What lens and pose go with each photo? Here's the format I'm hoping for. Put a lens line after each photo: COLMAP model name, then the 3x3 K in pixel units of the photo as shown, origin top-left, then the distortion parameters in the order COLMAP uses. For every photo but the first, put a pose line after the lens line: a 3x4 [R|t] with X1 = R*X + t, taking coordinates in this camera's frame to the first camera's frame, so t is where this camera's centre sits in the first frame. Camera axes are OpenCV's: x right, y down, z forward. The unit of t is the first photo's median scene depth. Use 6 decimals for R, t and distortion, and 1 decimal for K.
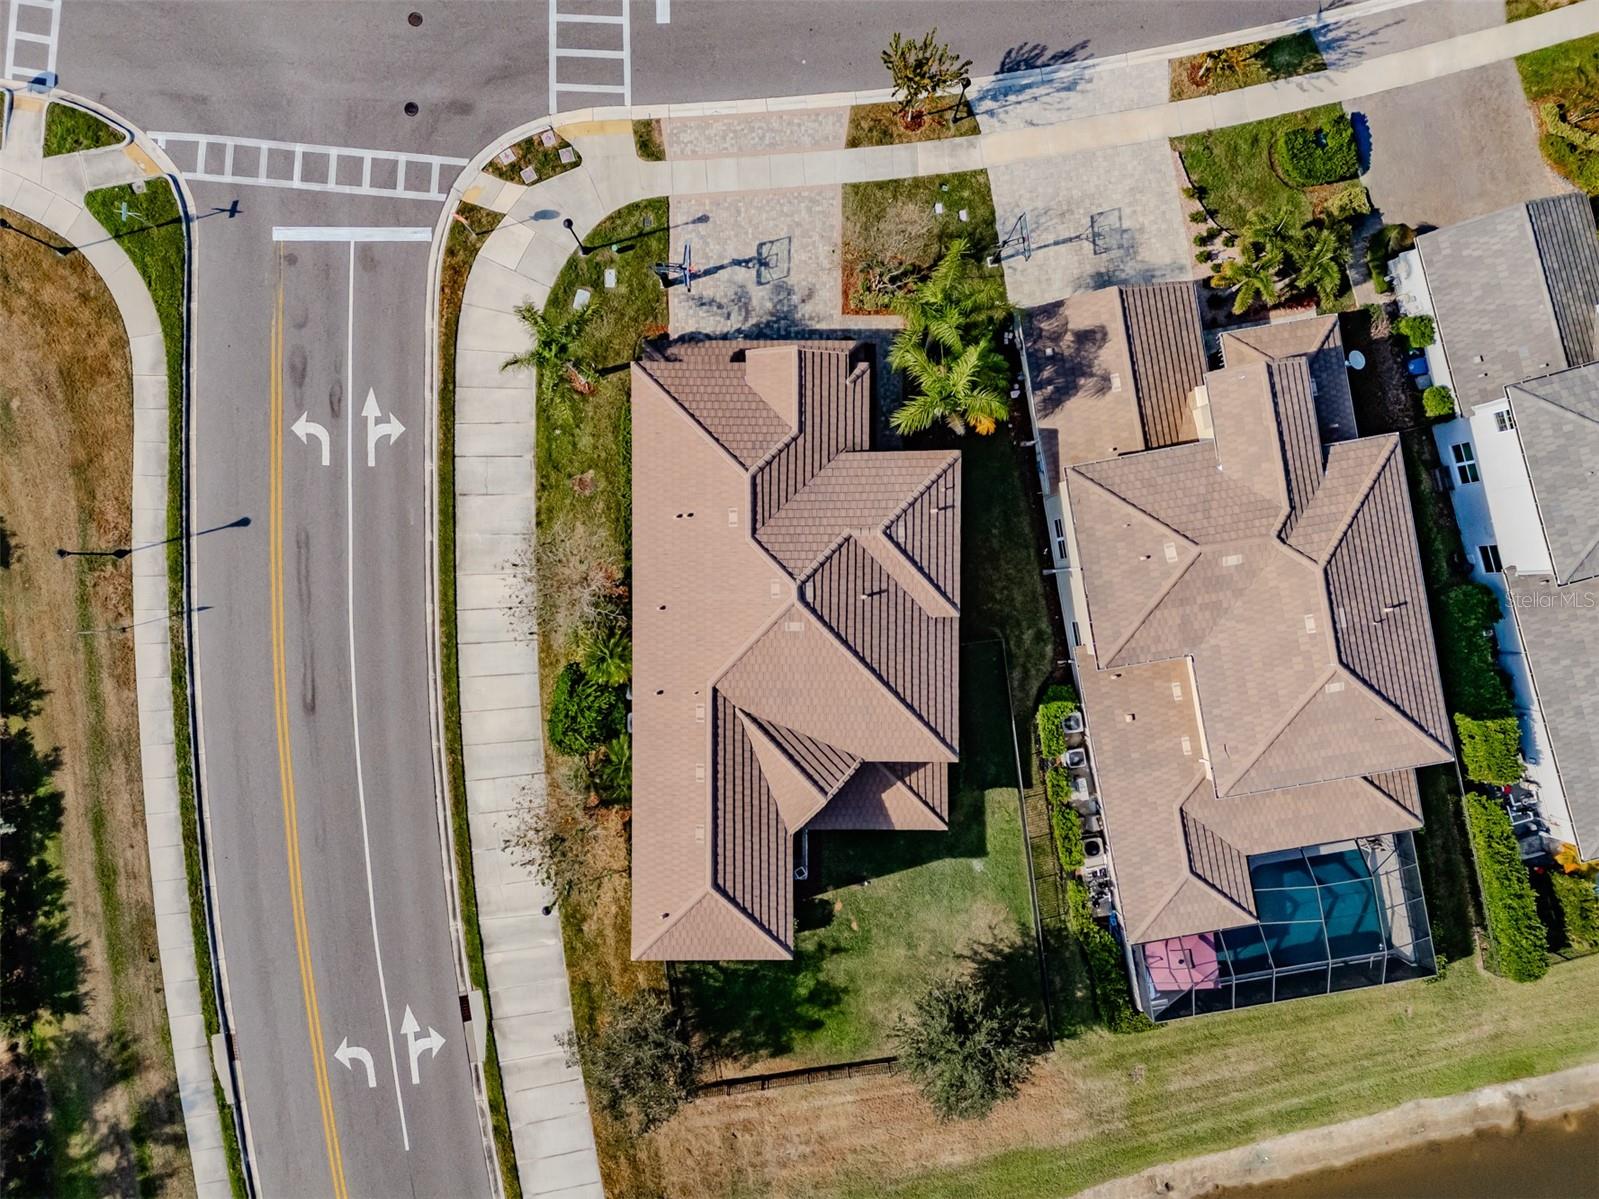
lens RADIAL K [[1156.8, 0, 808.0], [0, 1156.8, 597.1], [0, 0, 1]] dist [0.064261, -0.037331]
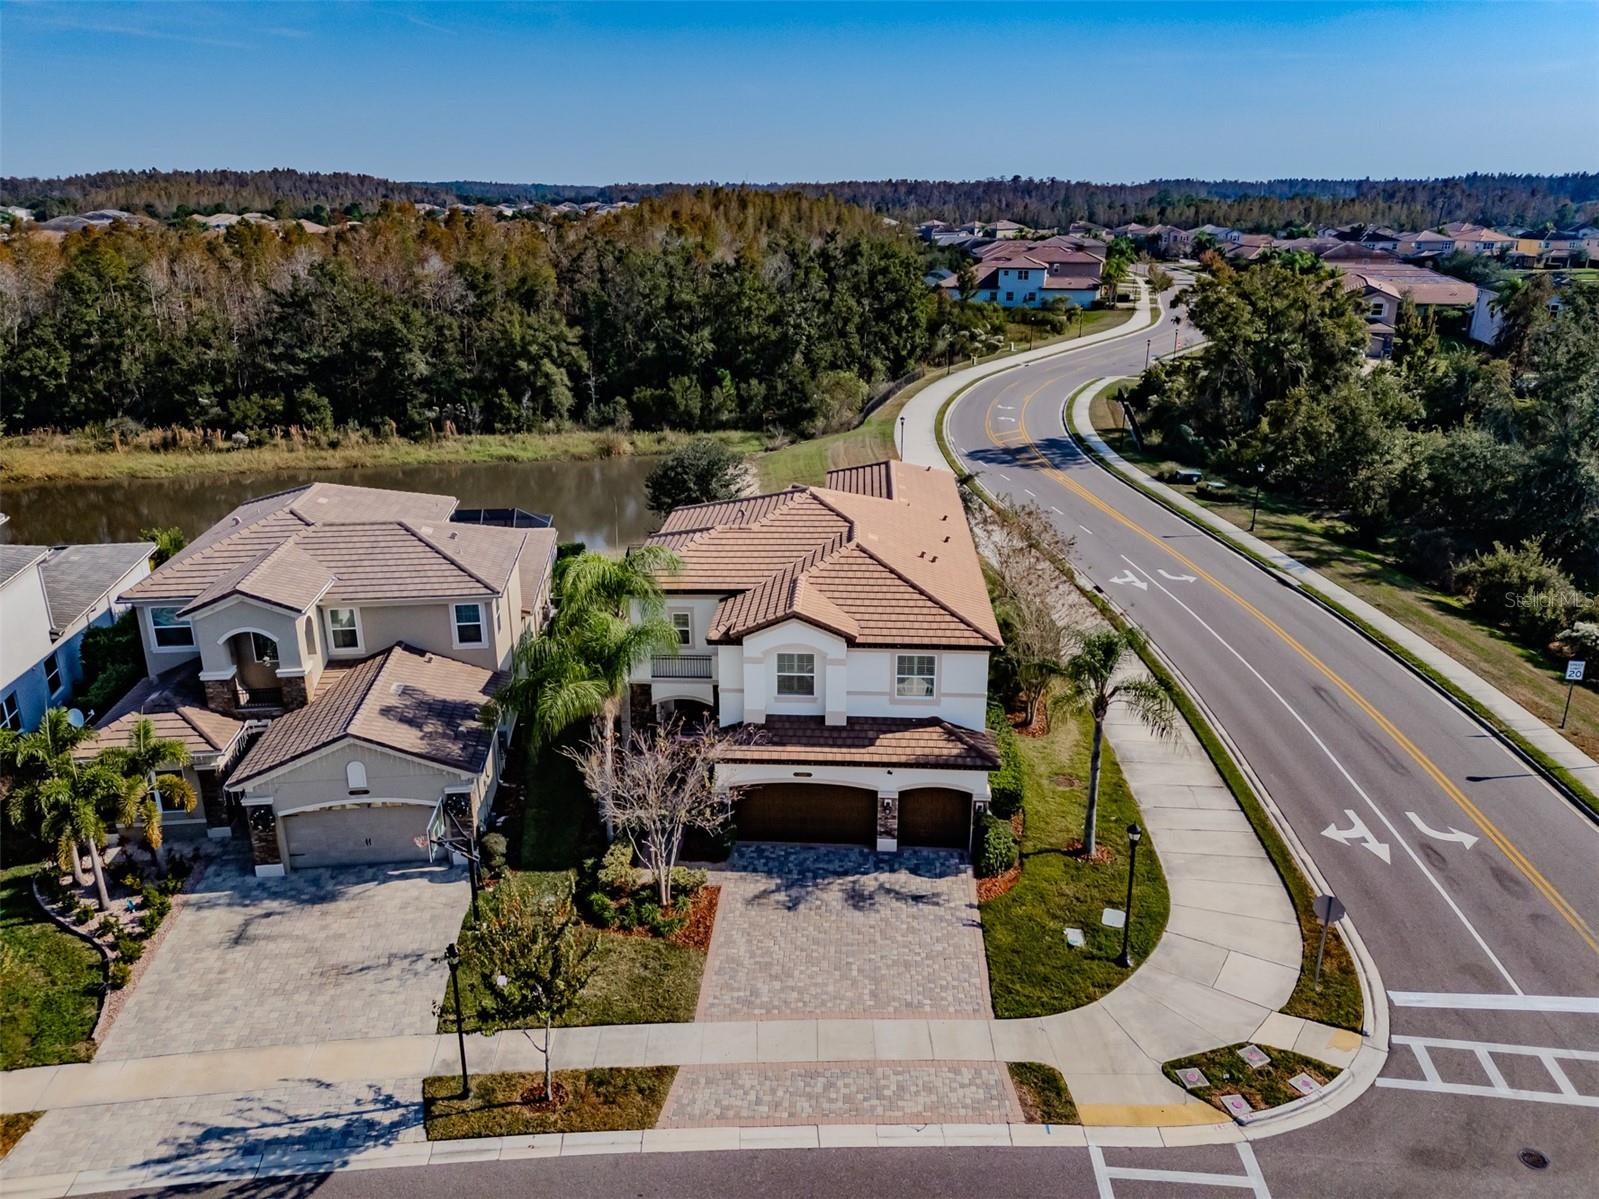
lens RADIAL K [[1156.8, 0, 808.0], [0, 1156.8, 597.1], [0, 0, 1]] dist [0.064261, -0.037331]
pose [[-0.998529, -0.029387, 0.045576, -0.047115], [0.052952, -0.347068, 0.936344, -0.816033], [-0.011699, 0.937379, 0.348114, 0.604359]]
